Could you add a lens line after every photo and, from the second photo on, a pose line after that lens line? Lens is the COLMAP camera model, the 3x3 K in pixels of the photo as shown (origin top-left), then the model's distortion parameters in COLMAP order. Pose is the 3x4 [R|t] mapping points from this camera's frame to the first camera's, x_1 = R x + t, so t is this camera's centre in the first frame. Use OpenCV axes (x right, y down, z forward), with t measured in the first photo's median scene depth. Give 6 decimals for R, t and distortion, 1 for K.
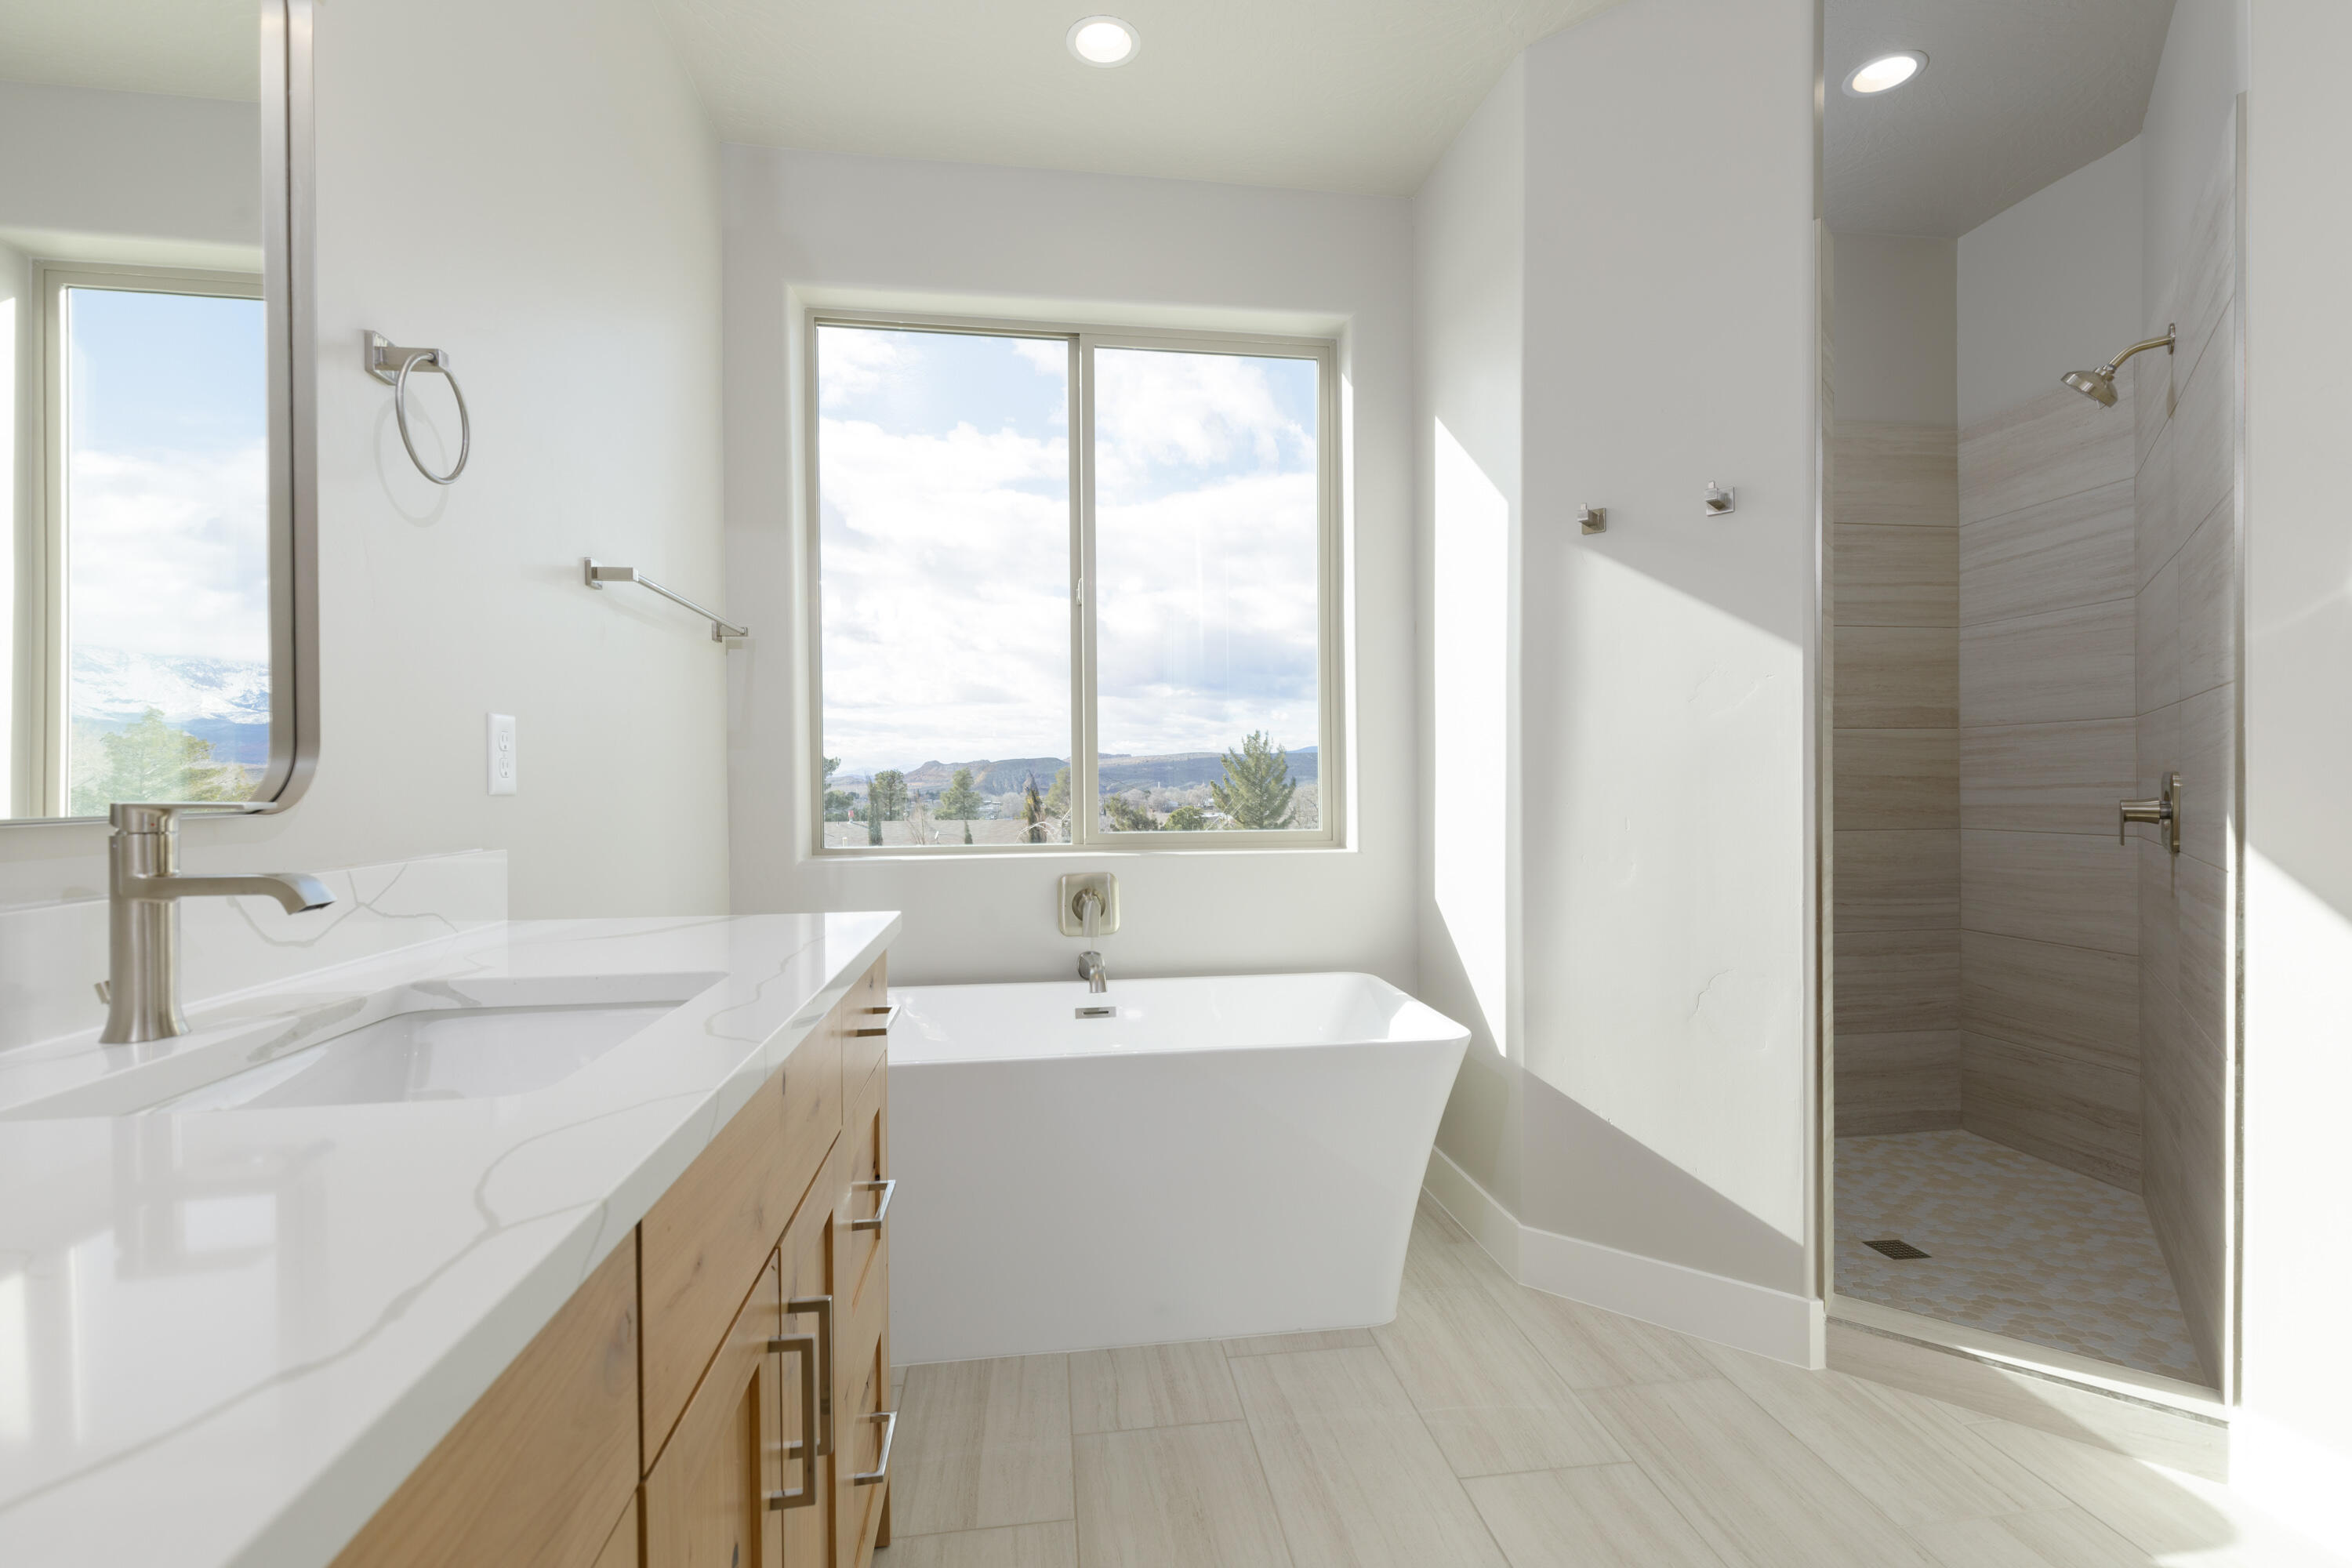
lens RADIAL K [[1051.4, 0, 1184.0], [0, 1051.4, 786.1], [0, 0, 1]] dist [0.010326, -0.001747]
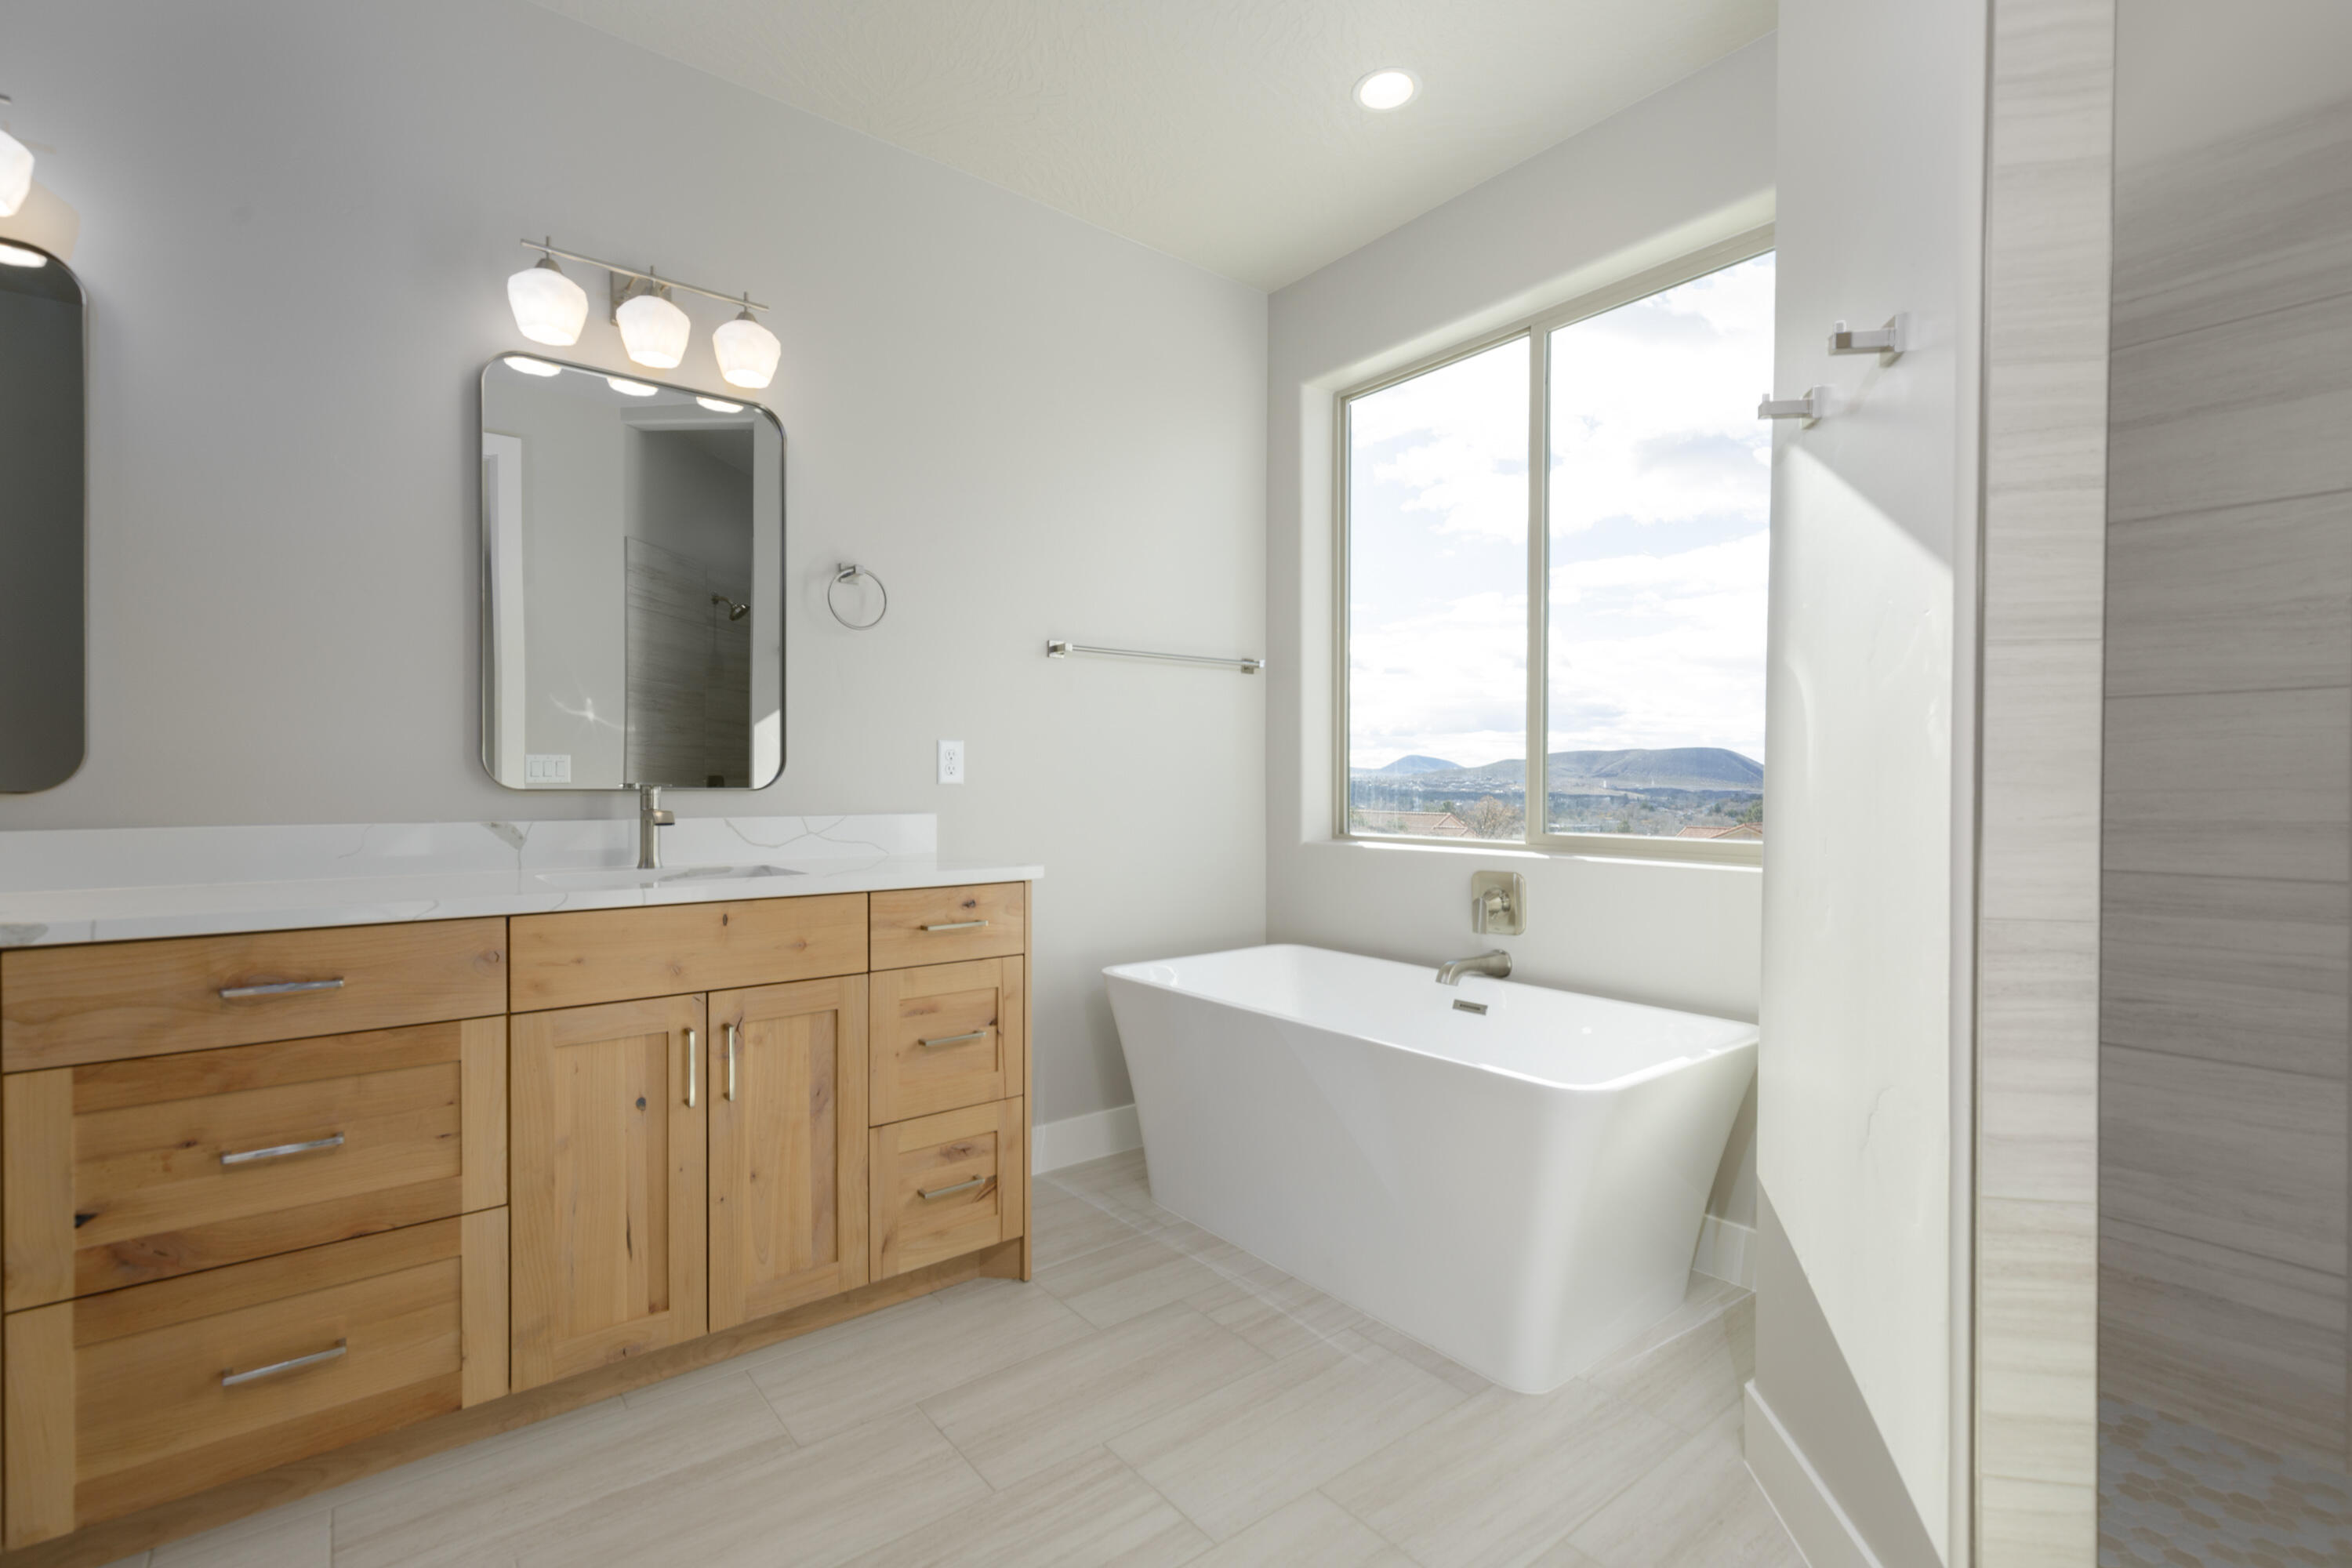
lens RADIAL K [[1051.4, 0, 1190.2], [0, 1051.4, 789.5], [0, 0, 1]] dist [0.010326, -0.001747]
pose [[0.505141, 0.009807, -0.862981, 0.623500], [-0.007542, 0.999947, 0.006949, 0.000609], [0.863004, 0.002998, 0.505188, 0.240964]]
